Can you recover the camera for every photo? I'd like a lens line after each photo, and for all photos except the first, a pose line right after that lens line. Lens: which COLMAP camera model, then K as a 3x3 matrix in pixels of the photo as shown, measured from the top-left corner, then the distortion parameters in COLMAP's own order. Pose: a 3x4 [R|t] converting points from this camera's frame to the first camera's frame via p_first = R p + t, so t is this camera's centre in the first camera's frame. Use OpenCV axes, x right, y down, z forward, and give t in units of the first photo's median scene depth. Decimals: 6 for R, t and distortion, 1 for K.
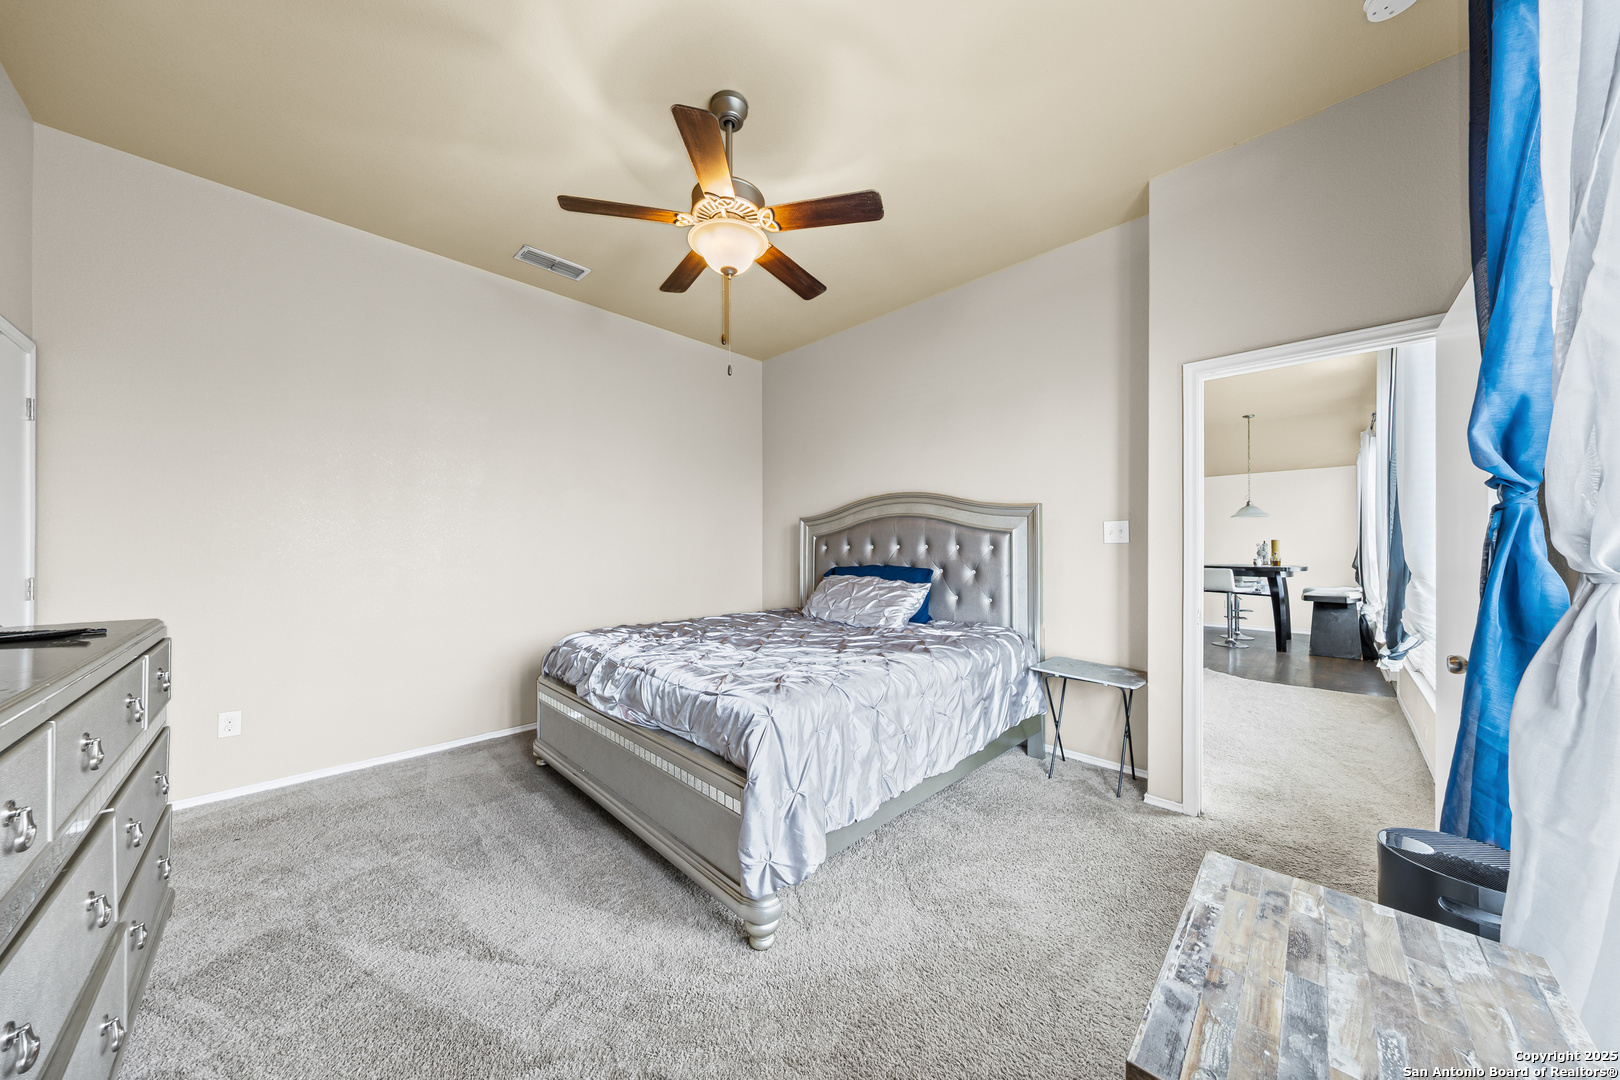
lens RADIAL K [[519.4, 0, 810.0], [0, 519.4, 540.0], [0, 0, 1]] dist [0.000040, 0.000004]
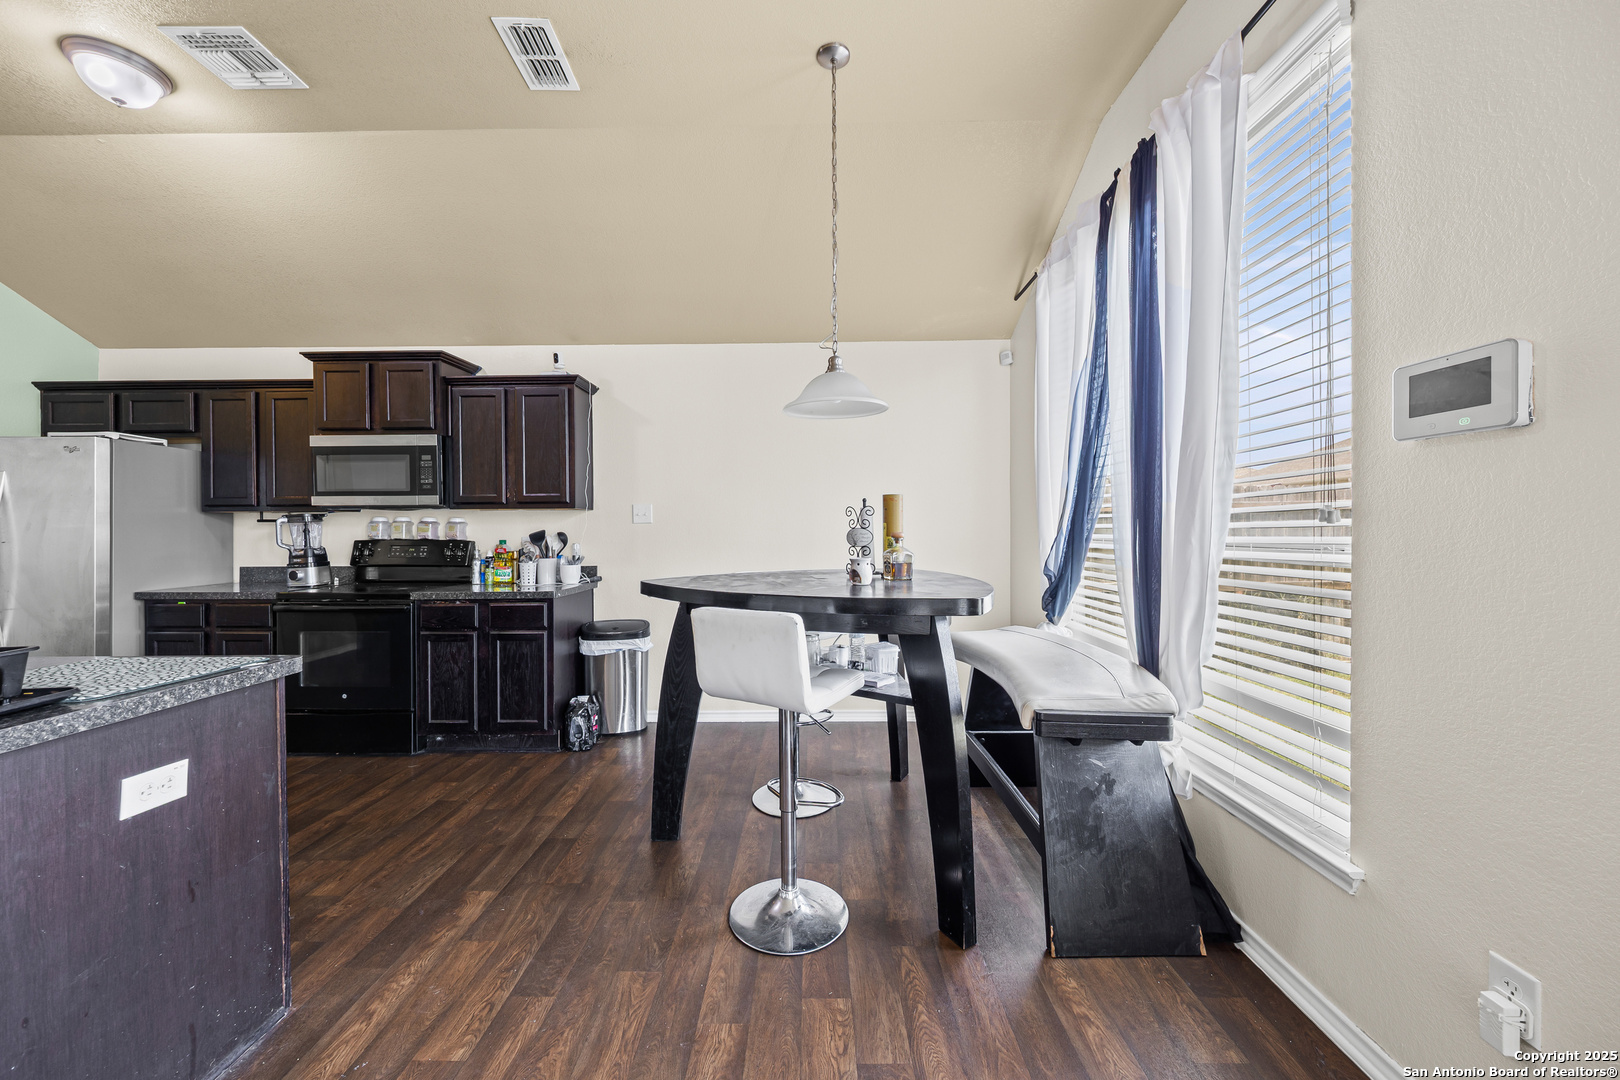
lens RADIAL K [[604.3, 0, 810.0], [0, 604.3, 540.0], [0, 0, 1]] dist [-0.005964, 0.000062]
pose [[0.713024, -0.016427, 0.700947, 0.617184], [-0.009294, 0.999416, 0.032875, 0.014734], [-0.701078, -0.029956, 0.712455, 0.786811]]
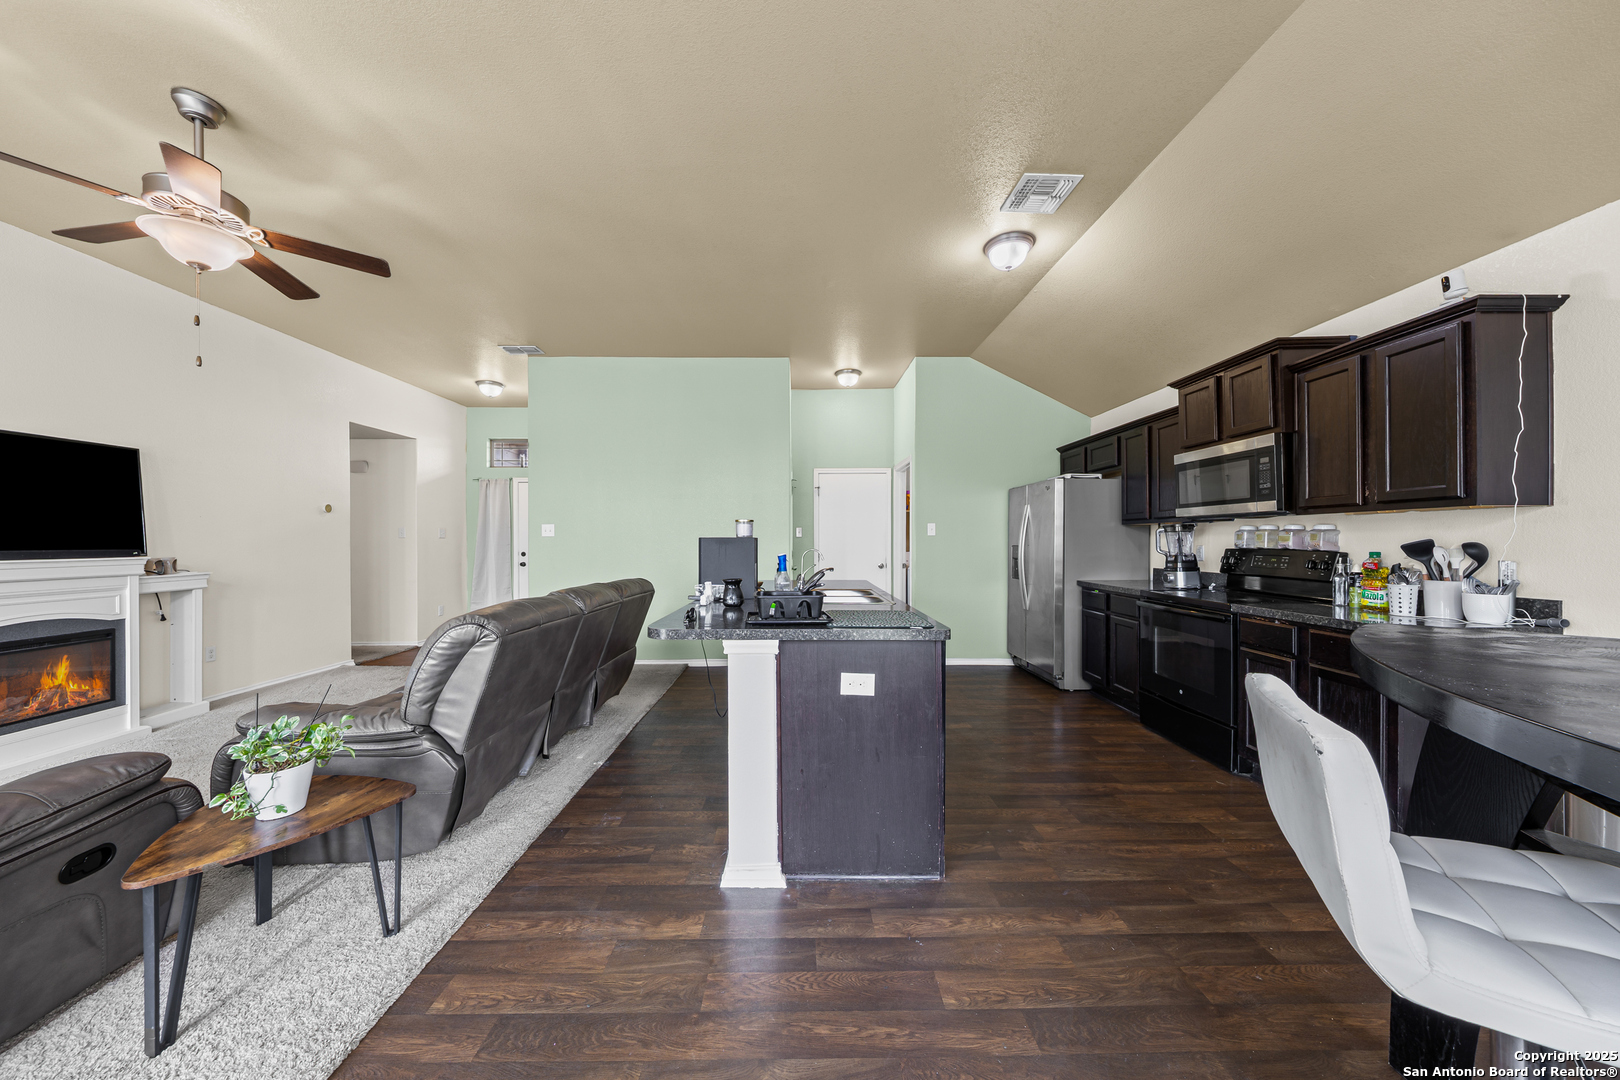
lens RADIAL K [[542.0, 0, 808.2], [0, 542.0, 543.0], [0, 0, 1]] dist [-0.000239, -0.000010]
pose [[0.719709, 0.002864, -0.694270, 0.780729], [0.013943, 0.999730, 0.018579, 0.016593], [0.694136, -0.023051, 0.719475, 0.827877]]
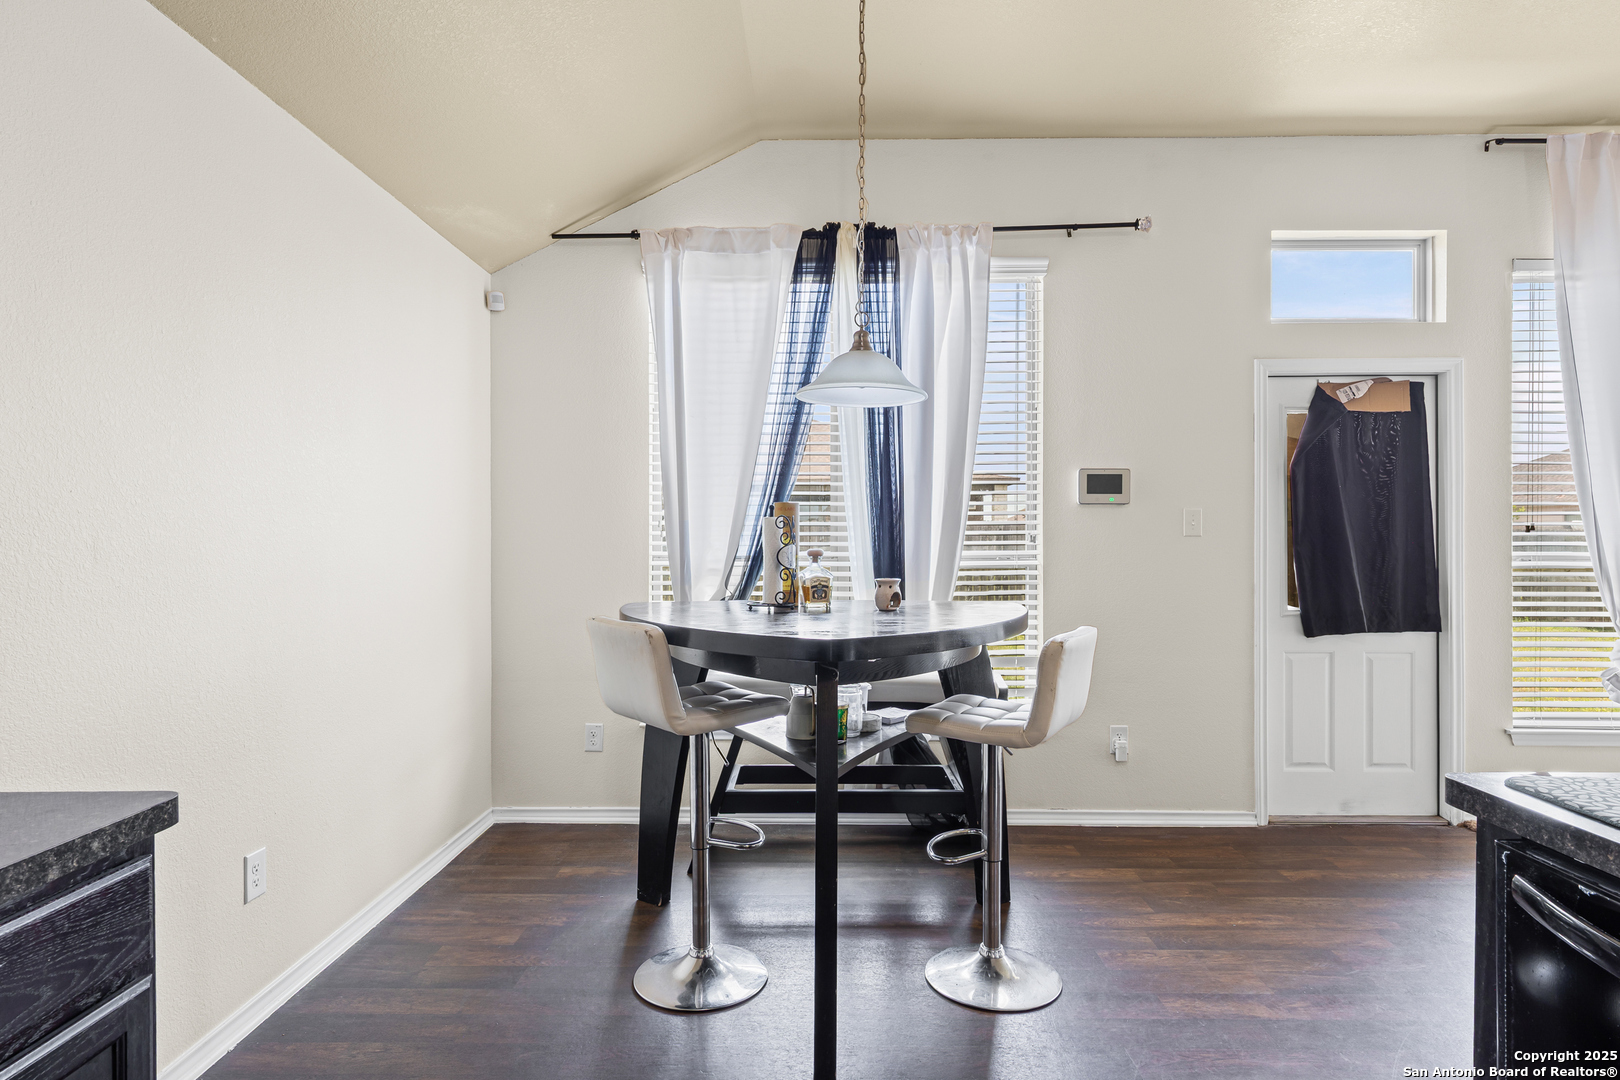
lens RADIAL K [[863.3, 0, 811.4], [0, 863.3, 545.3], [0, 0, 1]] dist [0.001747, -0.000589]
pose [[-0.696175, 0.001363, 0.717871, 0.602370], [-0.014001, 0.999782, -0.015476, 0.025680], [-0.717736, -0.020825, -0.696004, 1.291052]]
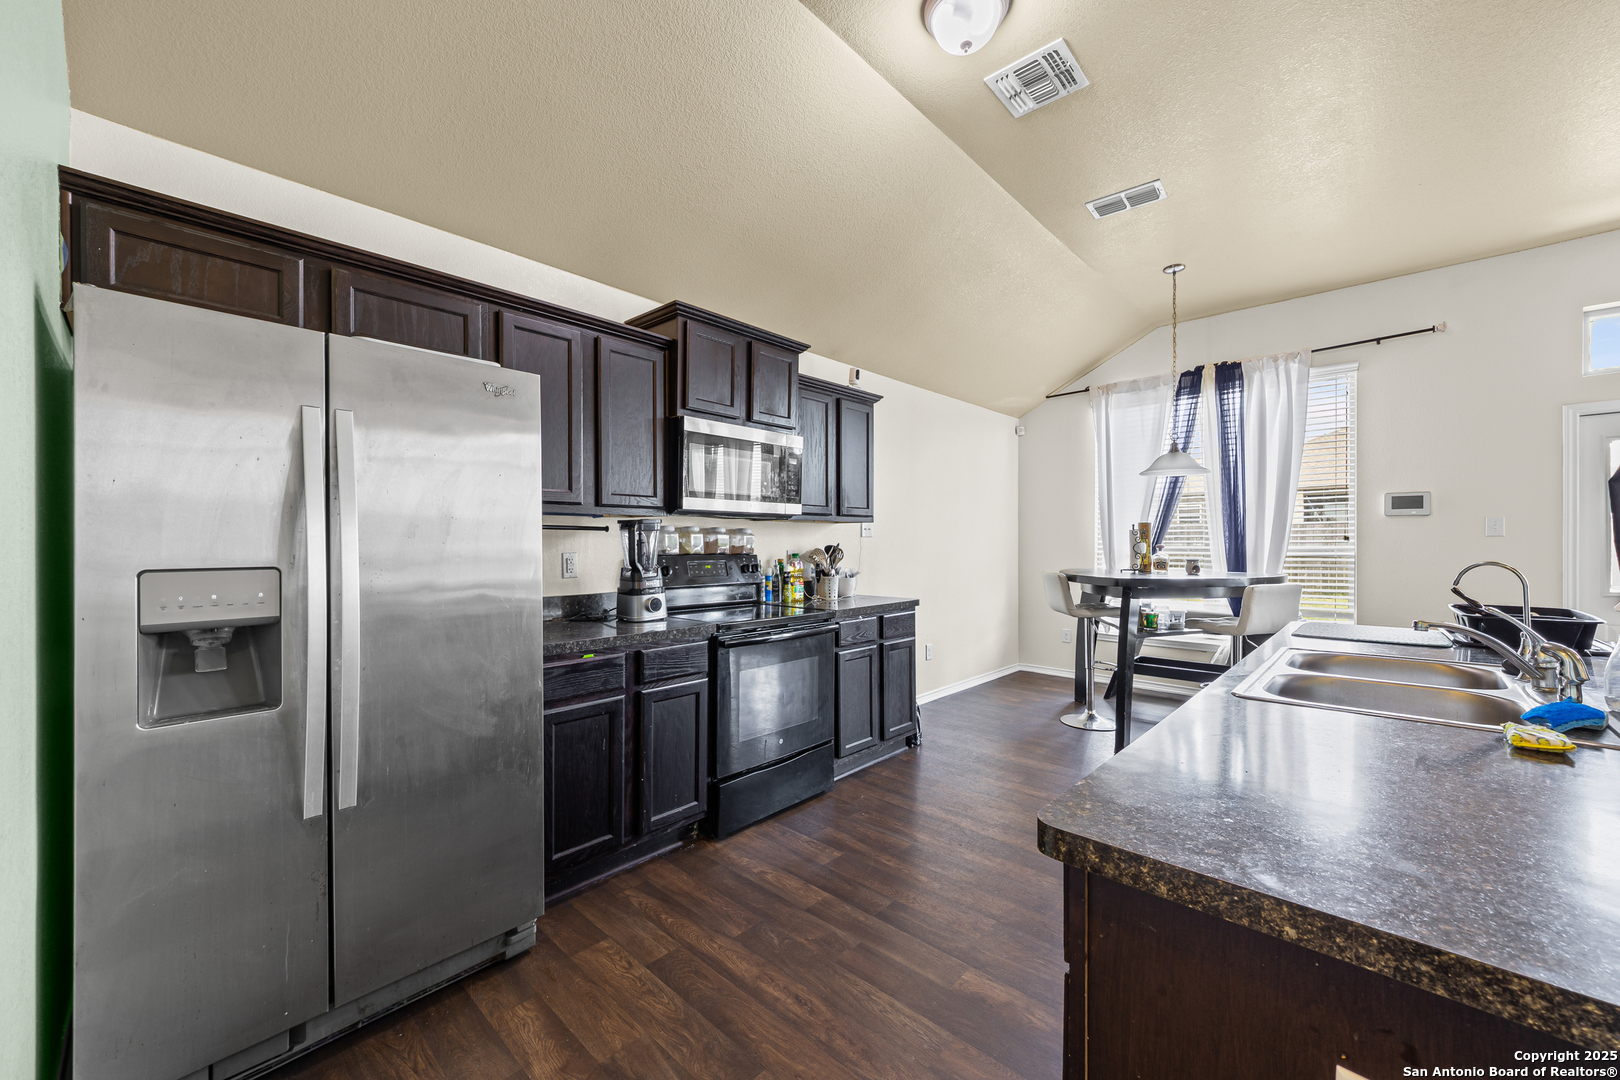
lens RADIAL K [[614.6, 0, 807.0], [0, 614.6, 547.8], [0, 0, 1]] dist [0.001657, 0.000174]
pose [[-0.022072, -0.009182, 0.999714, 0.286374], [-0.019751, 0.999767, 0.008746, 0.025945], [-0.999561, -0.019552, -0.022248, 1.369266]]
